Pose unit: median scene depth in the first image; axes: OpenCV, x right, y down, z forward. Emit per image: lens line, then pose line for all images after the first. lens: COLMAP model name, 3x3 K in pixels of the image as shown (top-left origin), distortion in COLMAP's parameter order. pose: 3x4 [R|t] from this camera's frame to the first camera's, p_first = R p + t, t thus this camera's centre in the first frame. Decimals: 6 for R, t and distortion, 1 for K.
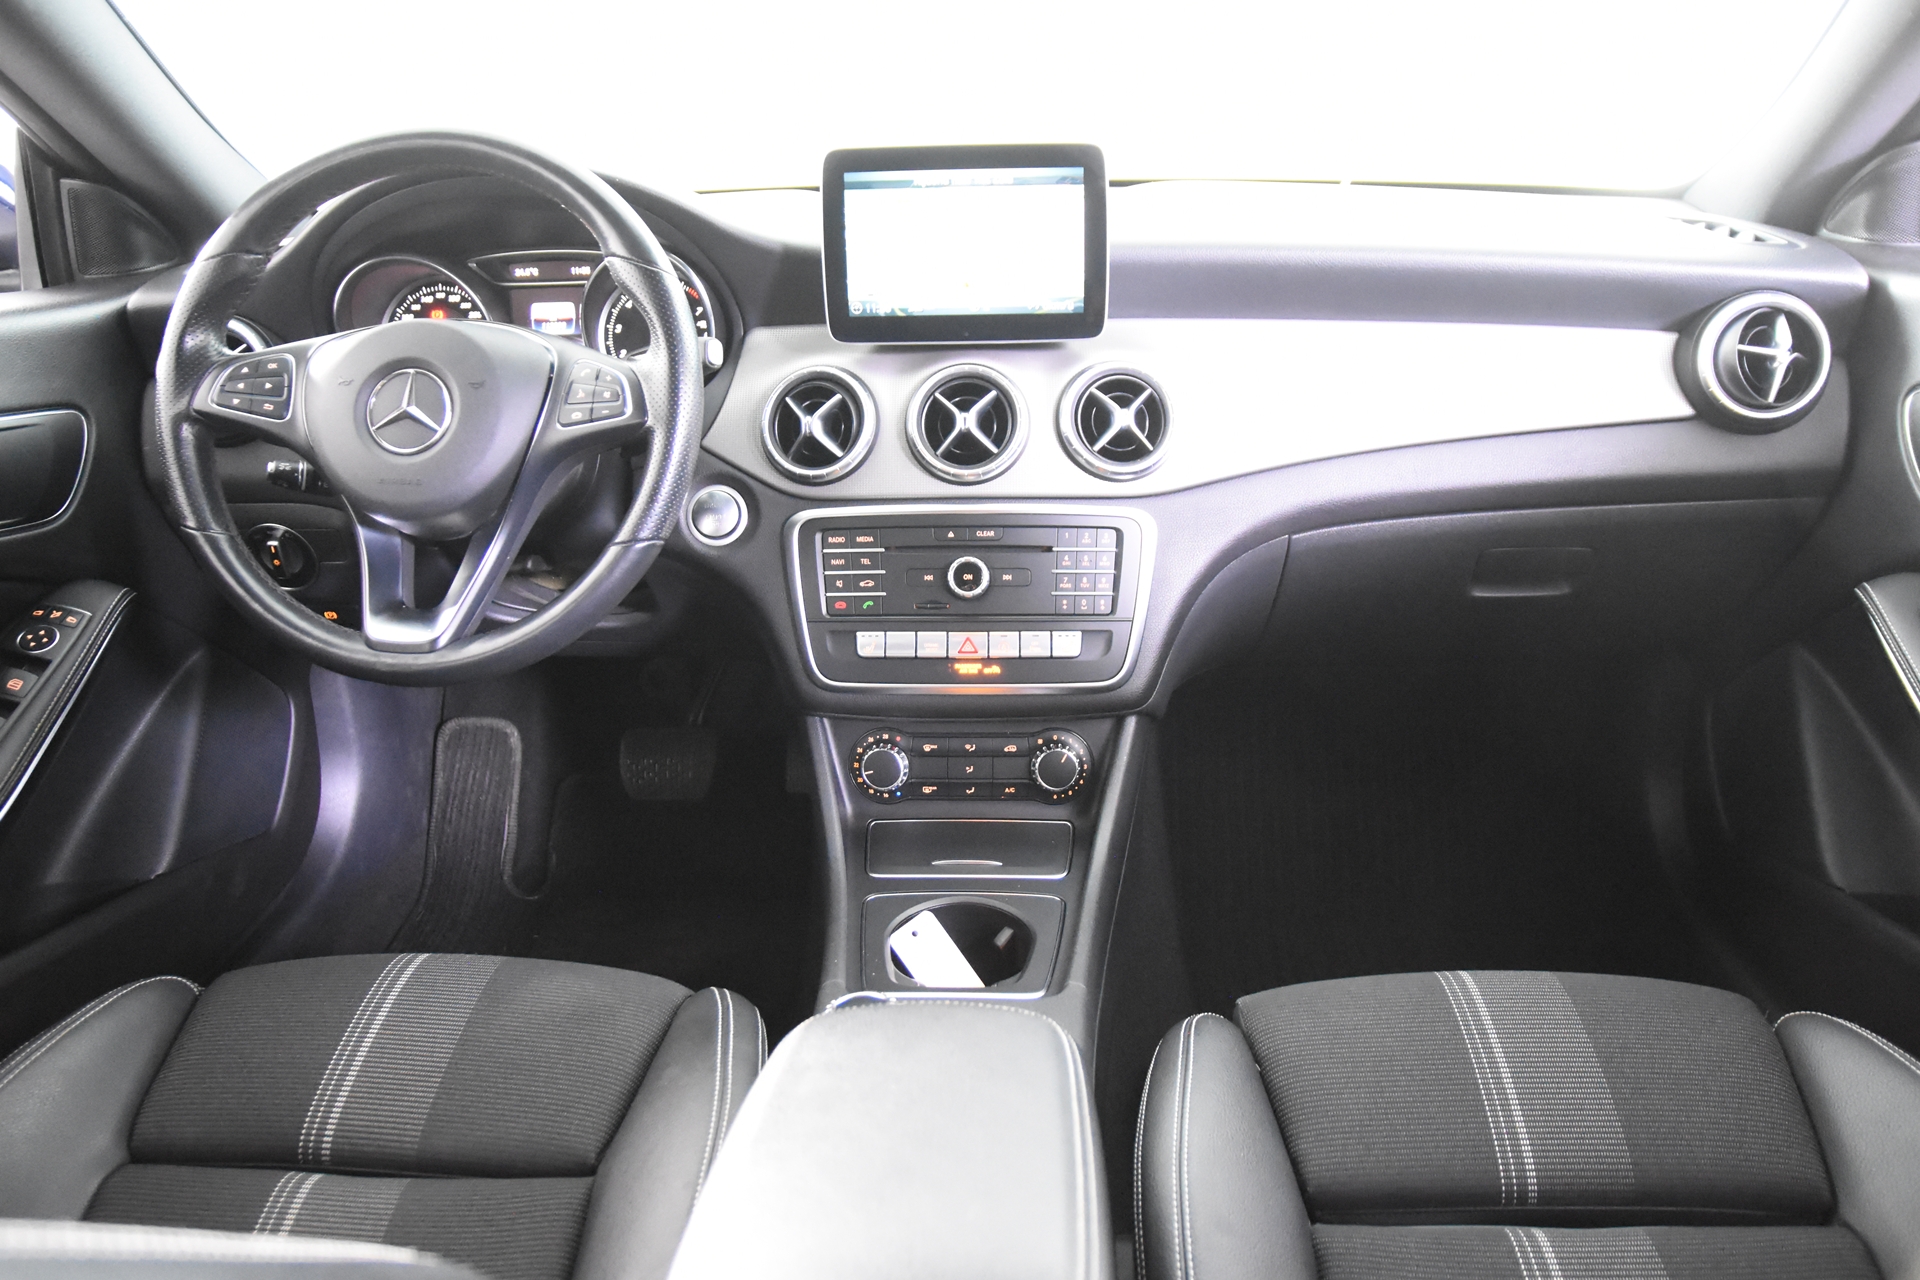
lens RADIAL K [[1457.9, 0, 960.0], [0, 1457.9, 640.0], [0, 0, 1]] dist [-0.133306, 0.118126]
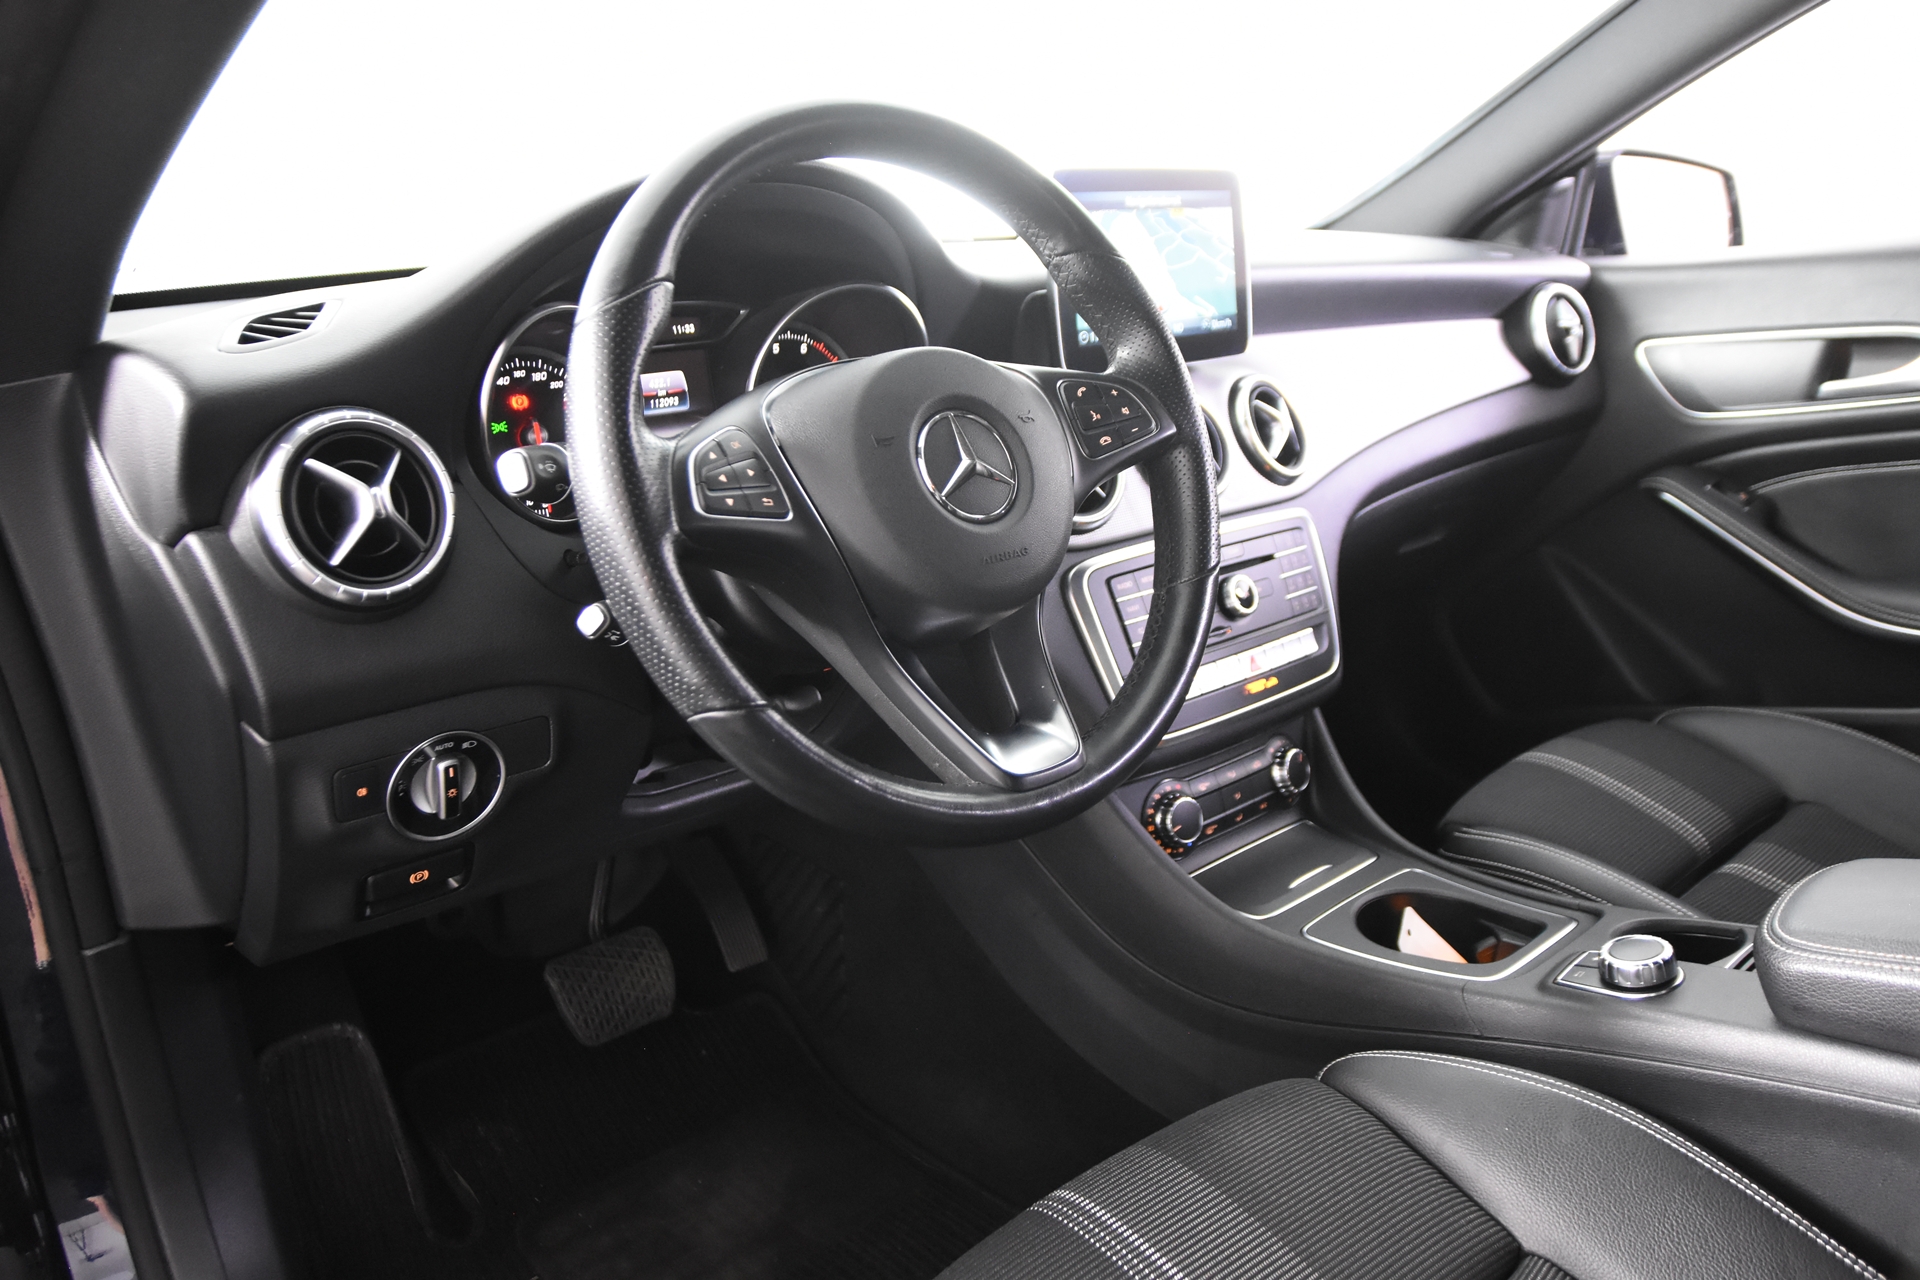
lens RADIAL K [[1457.9, 0, 960.0], [0, 1457.9, 640.0], [0, 0, 1]] dist [-0.133306, 0.118126]
pose [[0.711376, -0.197826, 0.674396, -0.788978], [0.265332, 0.964153, 0.002942, -0.066577], [-0.650802, 0.176845, 0.738364, 0.401149]]
